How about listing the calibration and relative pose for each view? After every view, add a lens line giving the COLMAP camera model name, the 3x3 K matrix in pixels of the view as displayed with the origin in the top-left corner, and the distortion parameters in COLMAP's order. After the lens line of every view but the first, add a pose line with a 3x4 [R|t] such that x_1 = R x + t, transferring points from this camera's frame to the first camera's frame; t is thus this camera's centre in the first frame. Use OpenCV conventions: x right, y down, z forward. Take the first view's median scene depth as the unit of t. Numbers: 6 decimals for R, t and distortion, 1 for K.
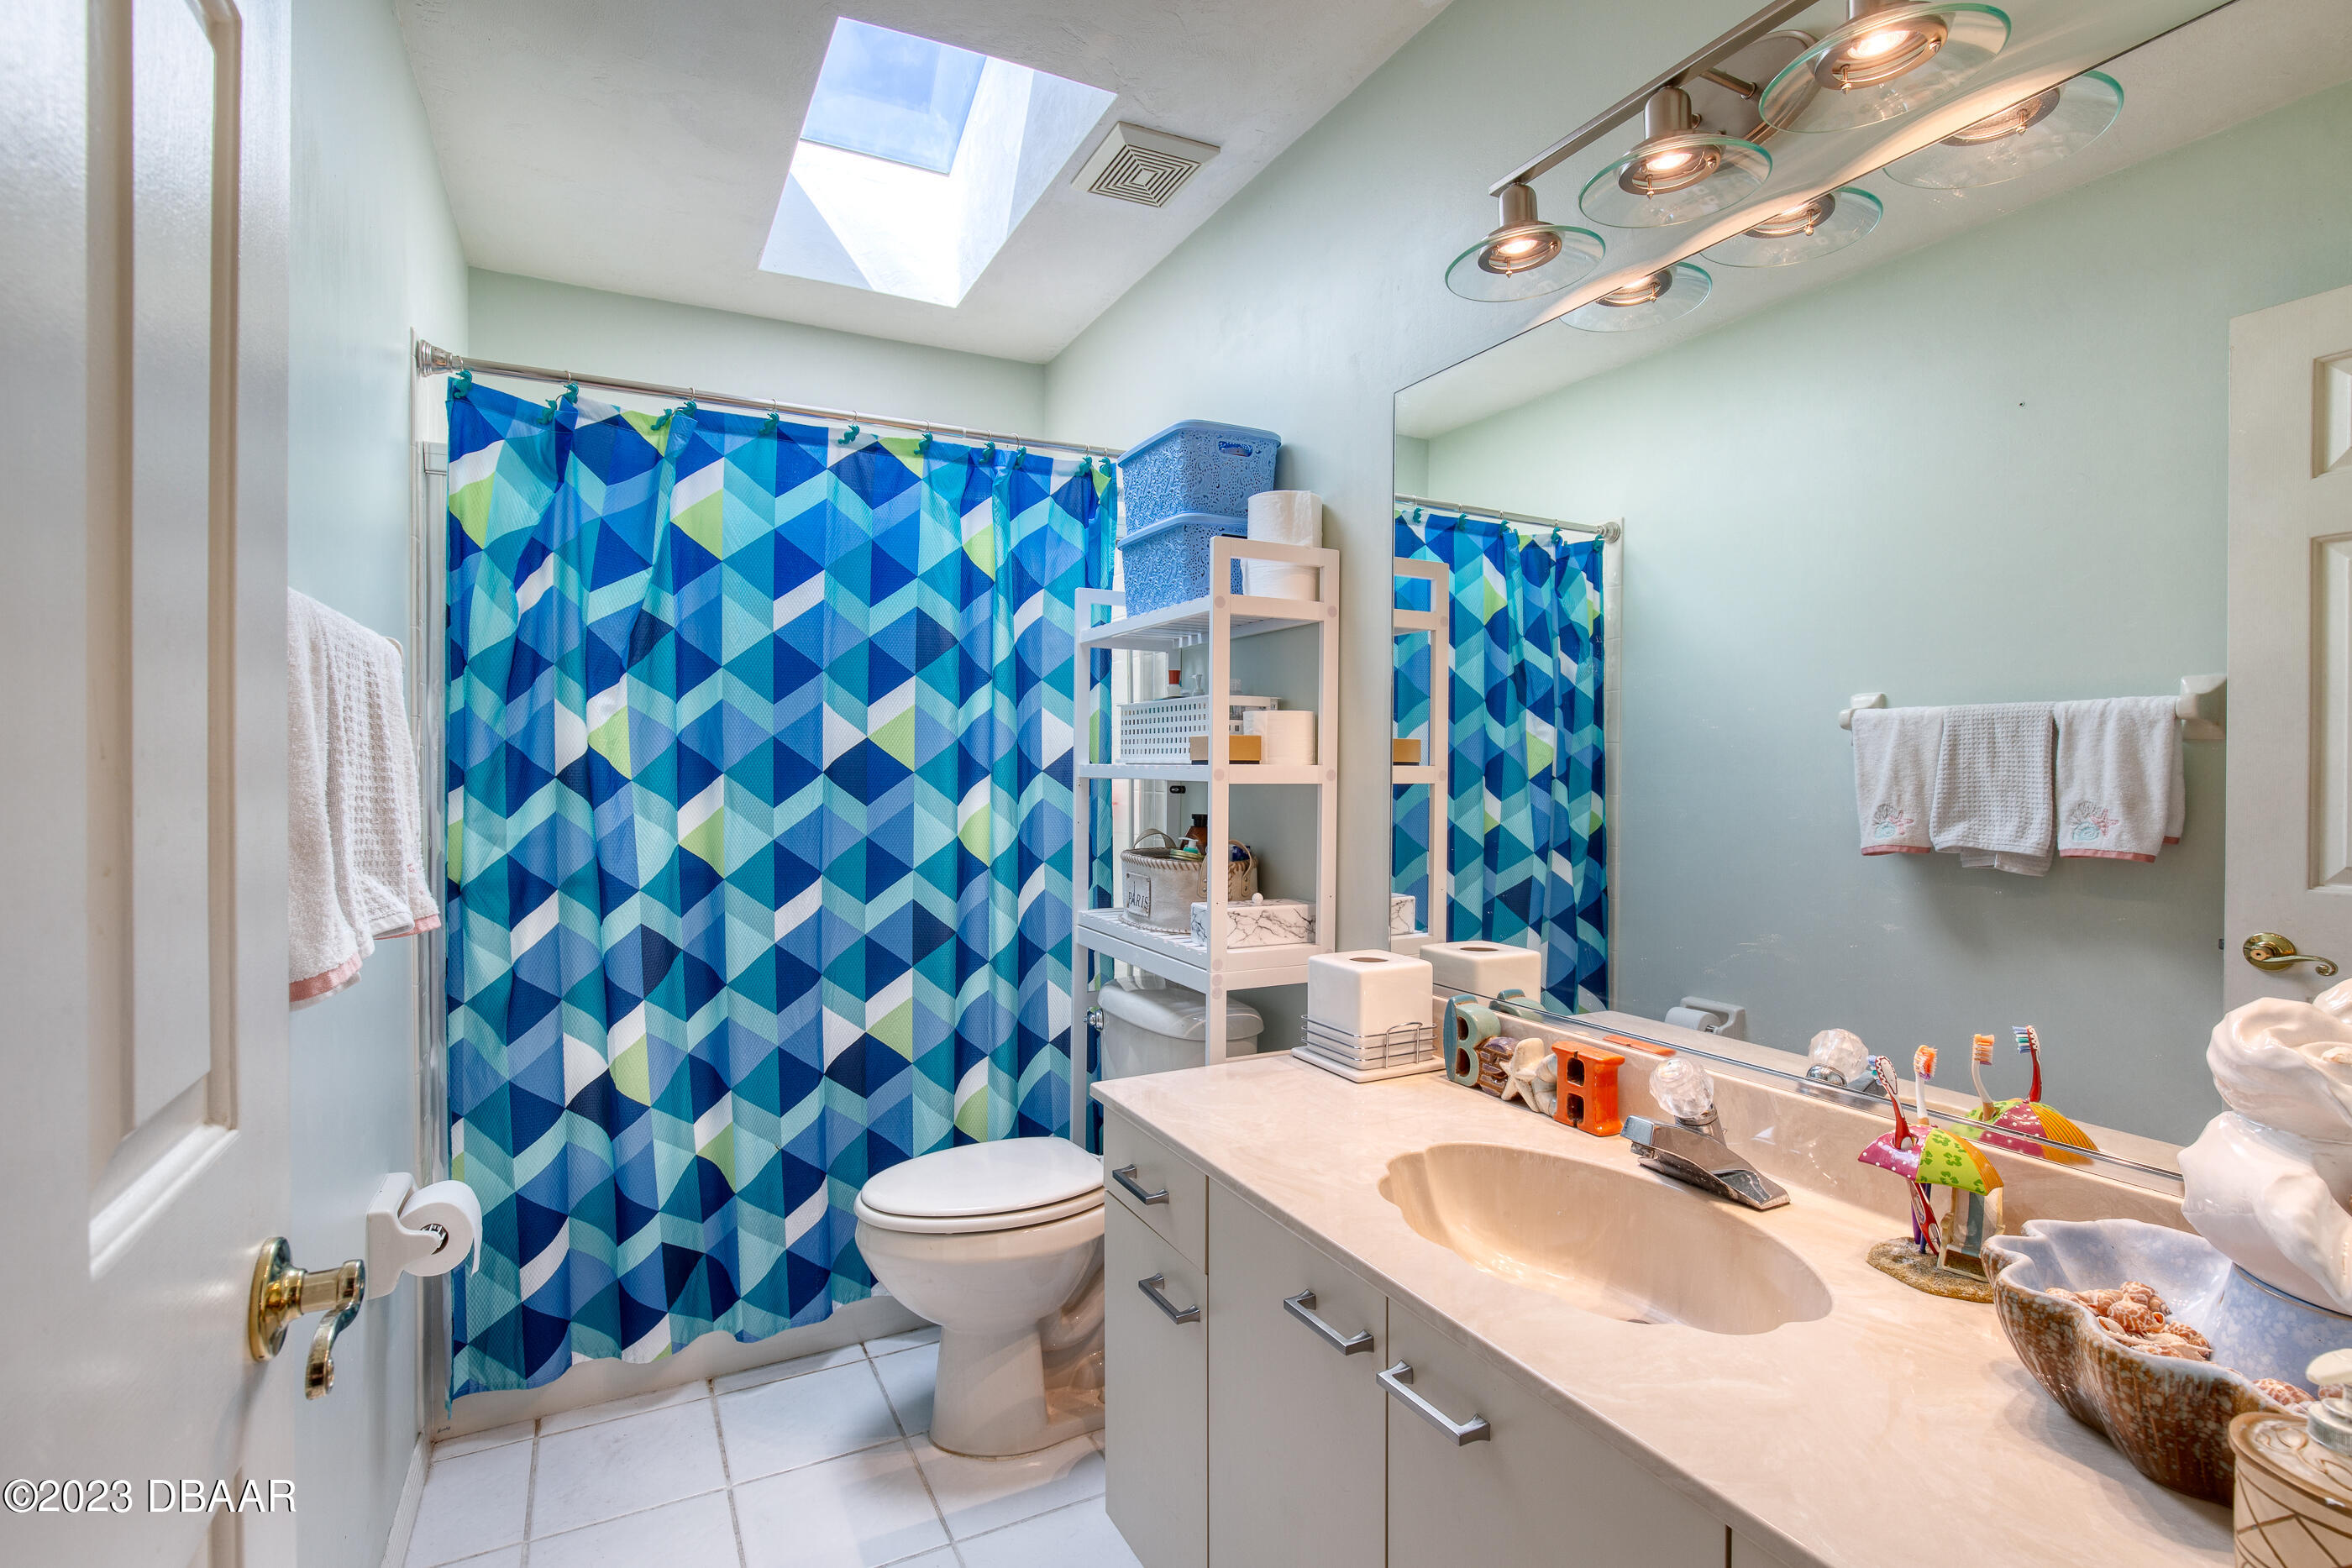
lens RADIAL K [[1116.6, 0, 1177.7], [0, 1116.6, 769.0], [0, 0, 1]] dist [-0.070015, 0.000027]
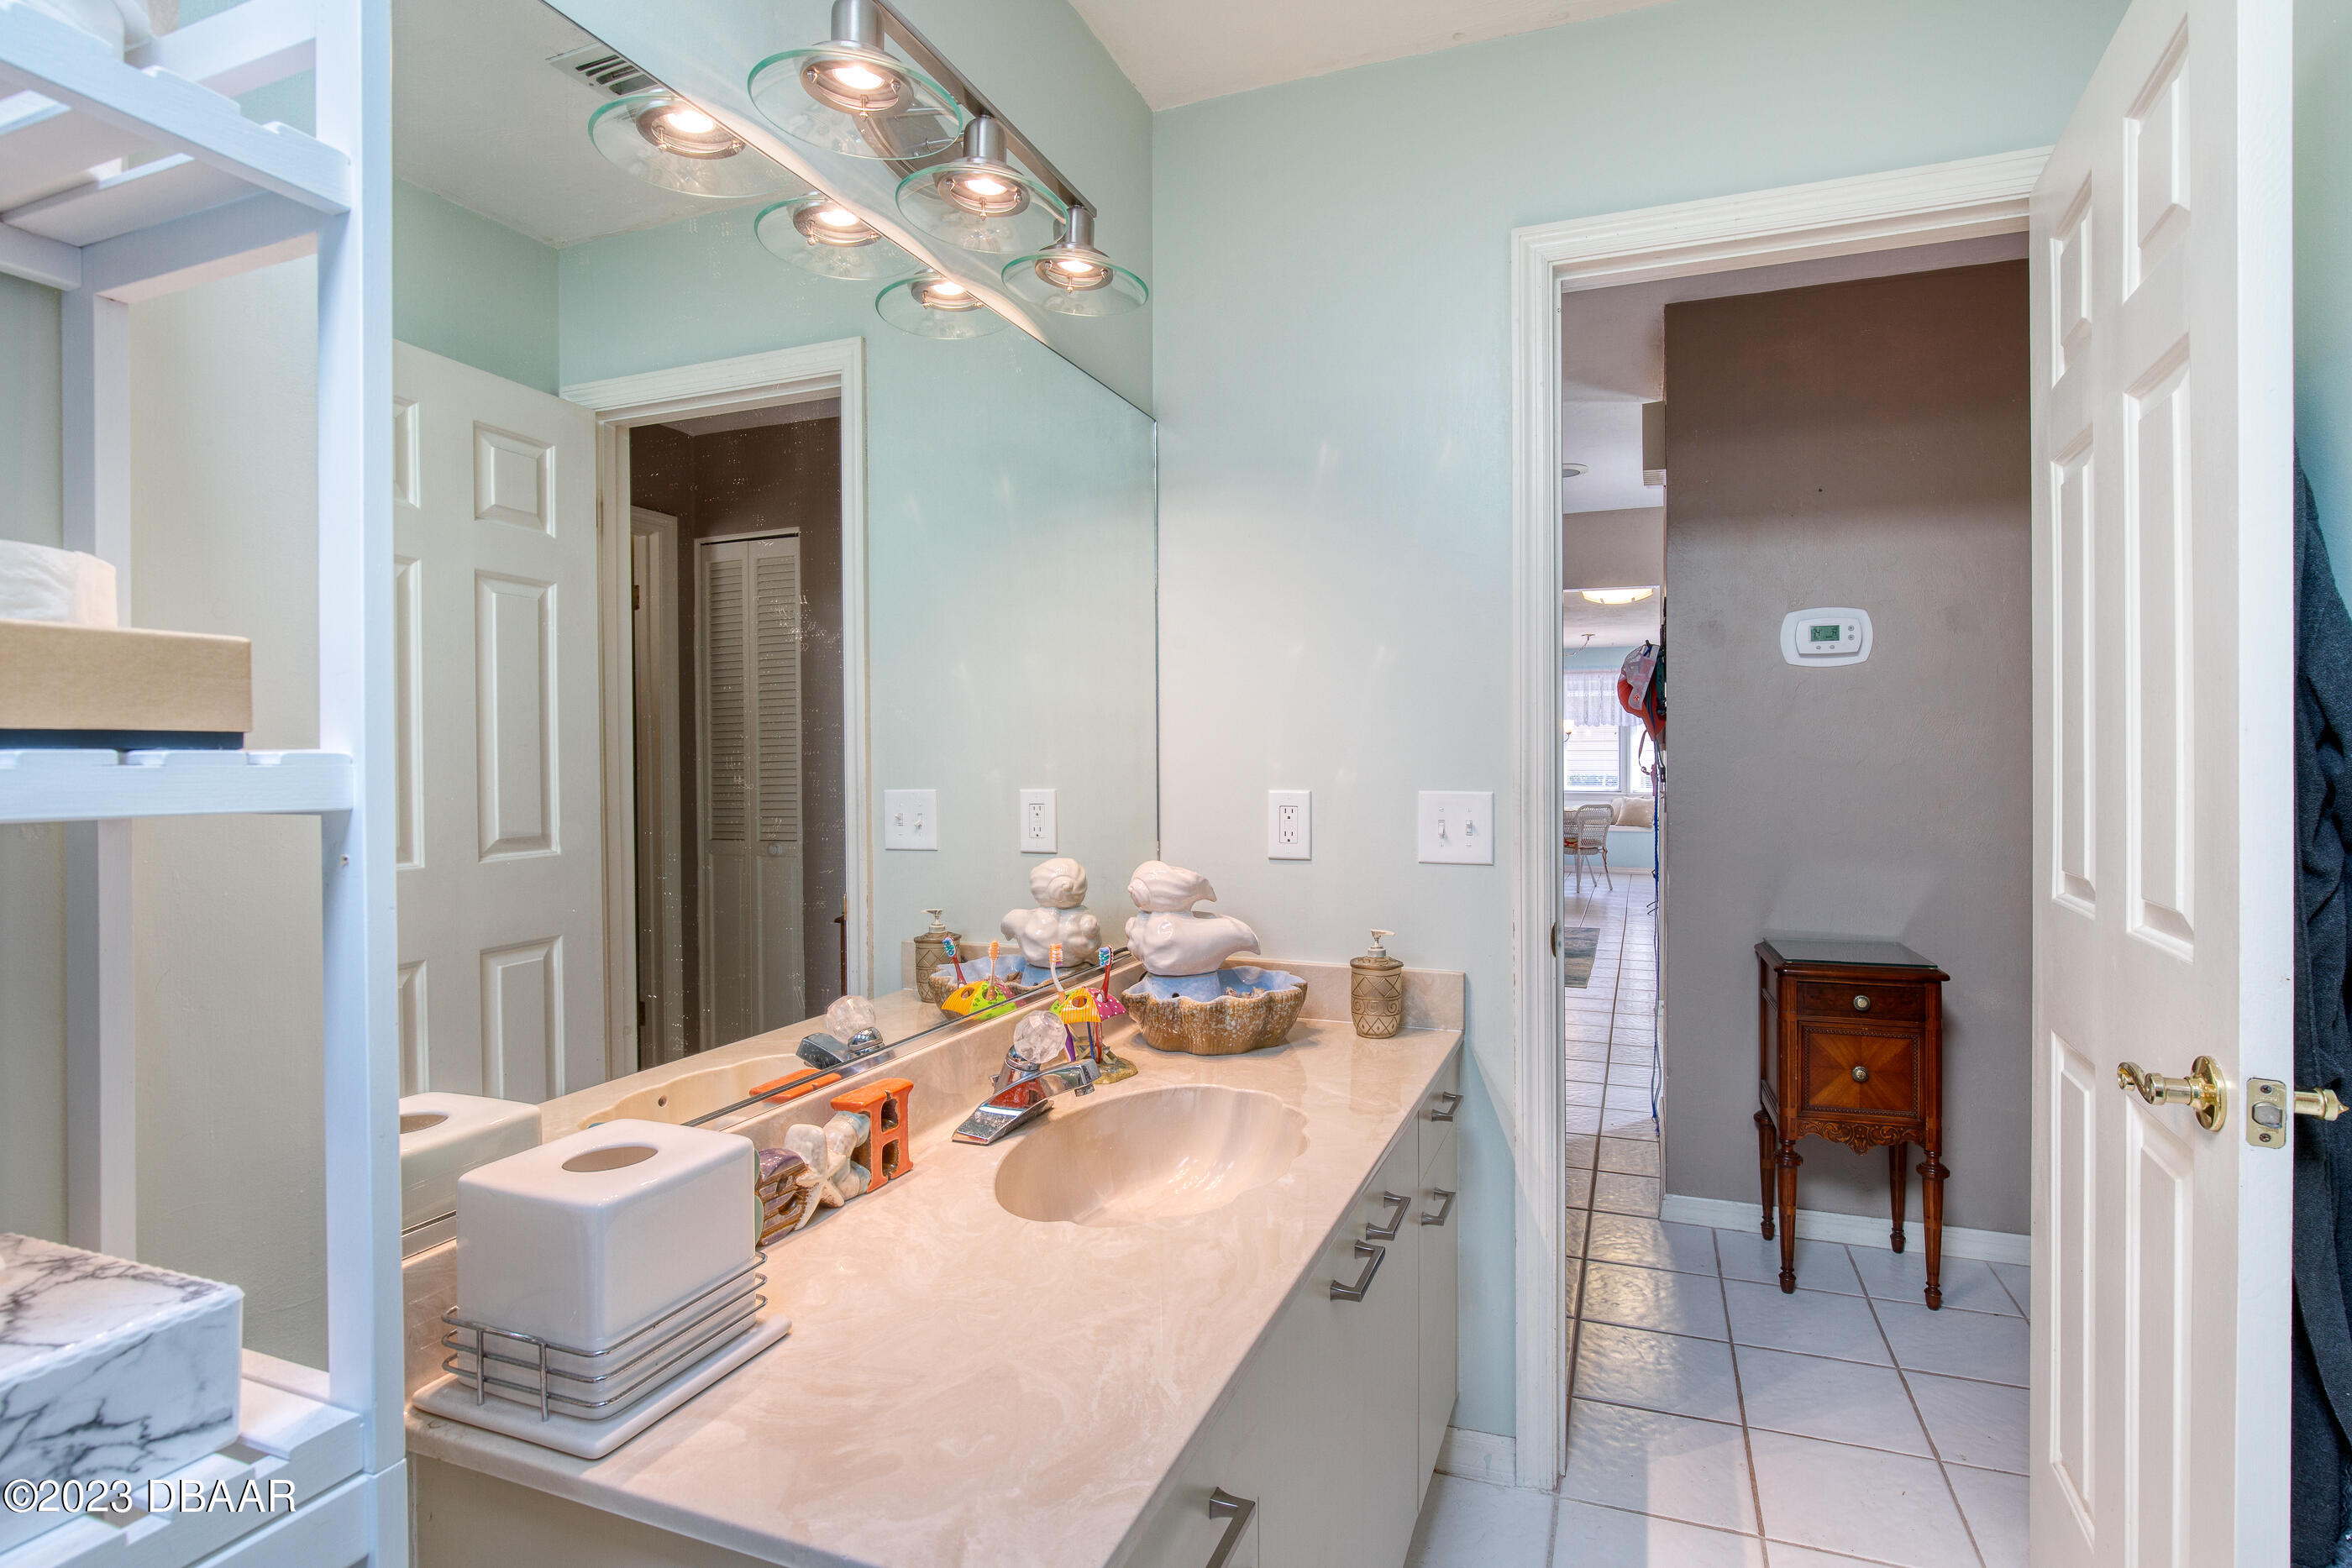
lens RADIAL K [[1116.6, 0, 1177.7], [0, 1116.6, 769.0], [0, 0, 1]] dist [-0.070015, 0.000027]
pose [[-0.655117, -0.005608, 0.755507, -0.401399], [0.006377, 0.999896, 0.012952, -0.000636], [-0.755501, 0.013303, -0.655013, 1.314418]]
